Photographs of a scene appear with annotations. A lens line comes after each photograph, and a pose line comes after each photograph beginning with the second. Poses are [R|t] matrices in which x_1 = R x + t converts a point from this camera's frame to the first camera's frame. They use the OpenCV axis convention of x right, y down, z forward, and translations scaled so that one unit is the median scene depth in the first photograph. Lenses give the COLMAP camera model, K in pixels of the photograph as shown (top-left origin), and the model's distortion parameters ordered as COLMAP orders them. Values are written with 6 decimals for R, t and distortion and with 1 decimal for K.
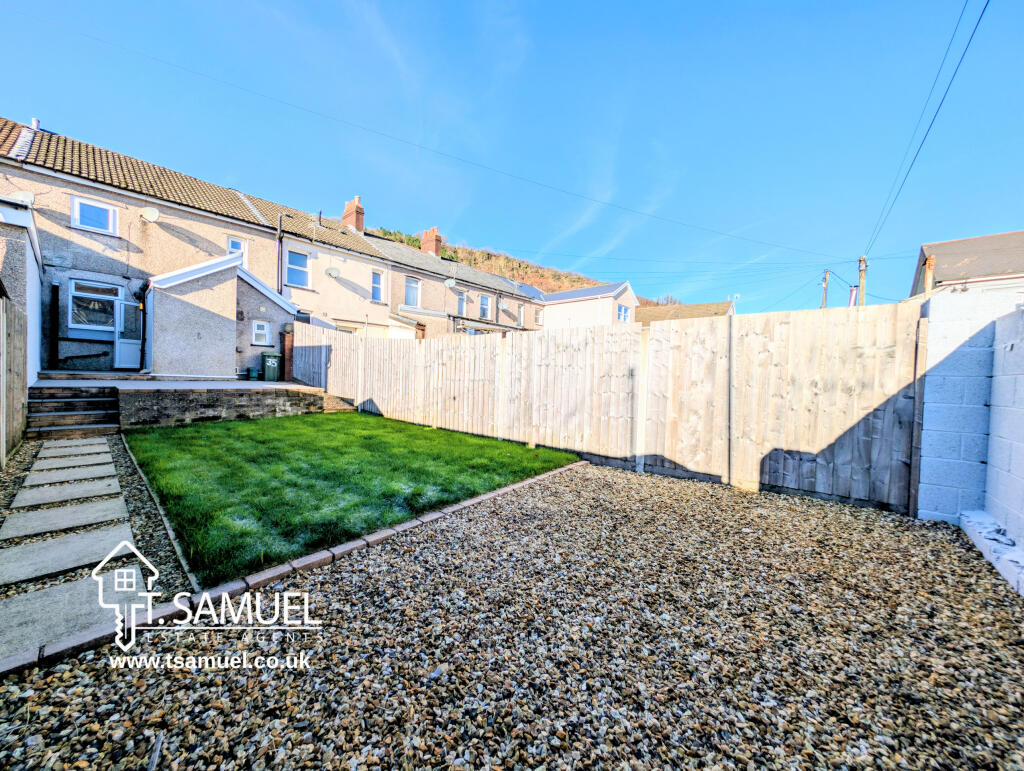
lens RADIAL K [[363.0, 0, 507.5], [0, 363.0, 387.2], [0, 0, 1]] dist [0.007112, -0.000402]
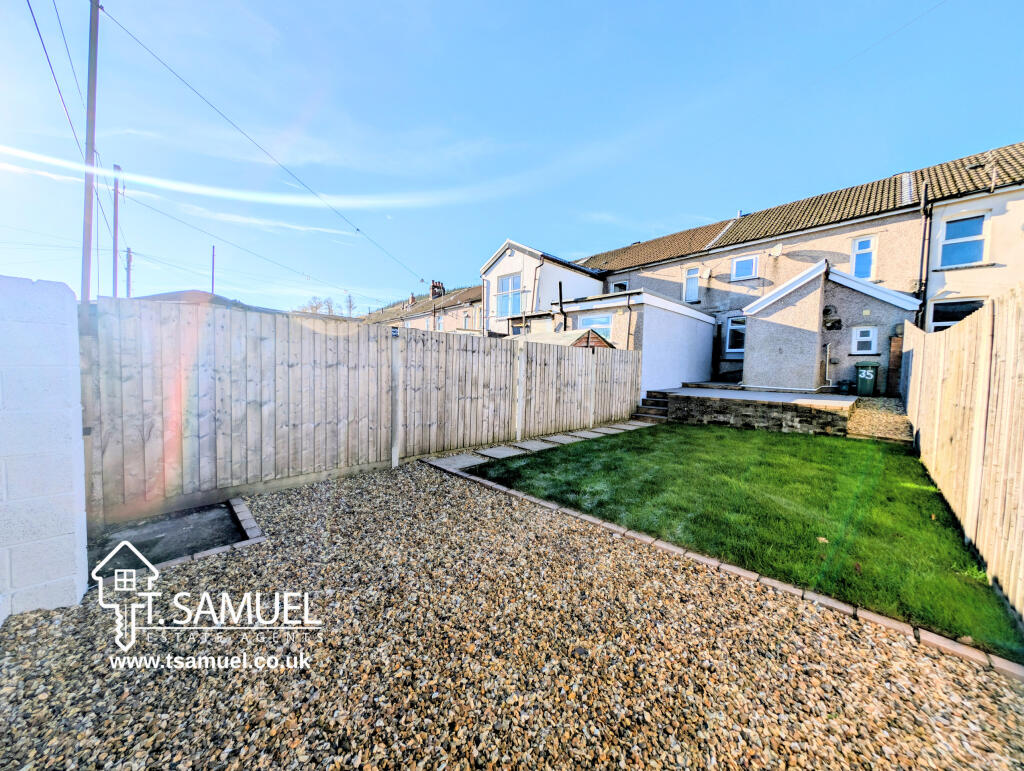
lens RADIAL K [[363.0, 0, 510.2], [0, 363.0, 385.1], [0, 0, 1]] dist [0.007112, -0.000402]
pose [[-0.080634, 0.015988, -0.996616, 0.291103], [-0.057382, 0.998139, 0.020655, -0.015264], [0.995091, 0.058853, -0.079566, 0.282645]]
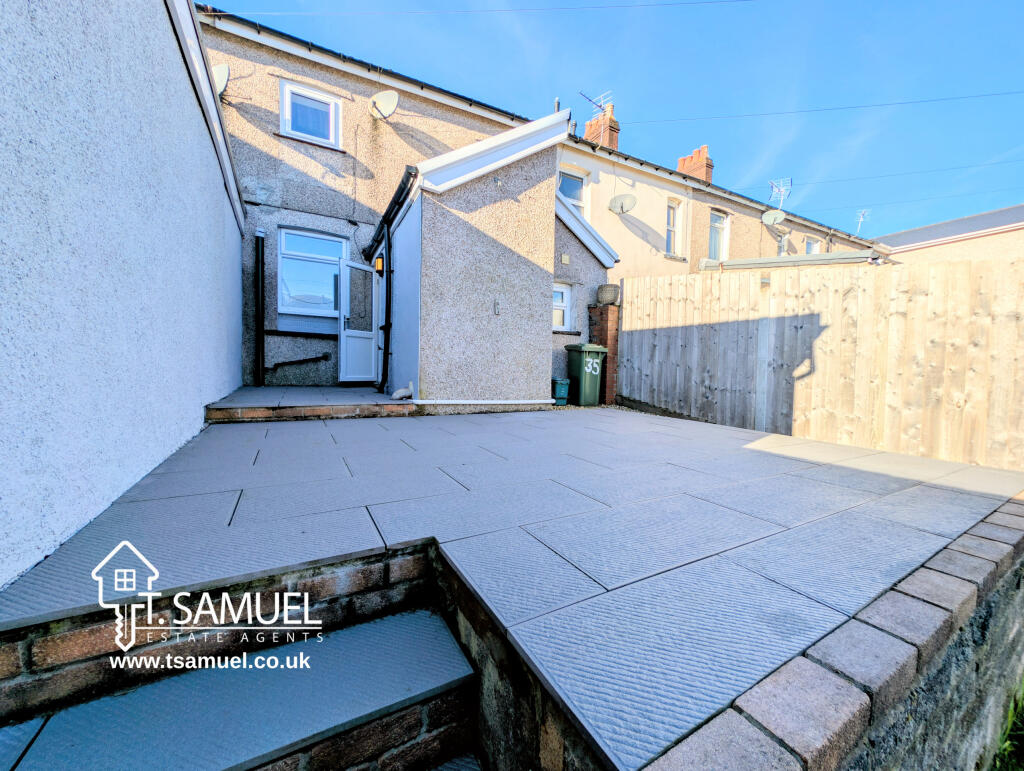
lens RADIAL K [[363.0, 0, 507.5], [0, 363.0, 384.4], [0, 0, 1]] dist [0.007112, -0.000402]
pose [[0.941327, 0.000445, -0.337495, -0.663139], [0.002433, 0.999964, 0.008104, -0.053270], [0.337487, -0.008450, 0.941292, 0.579564]]
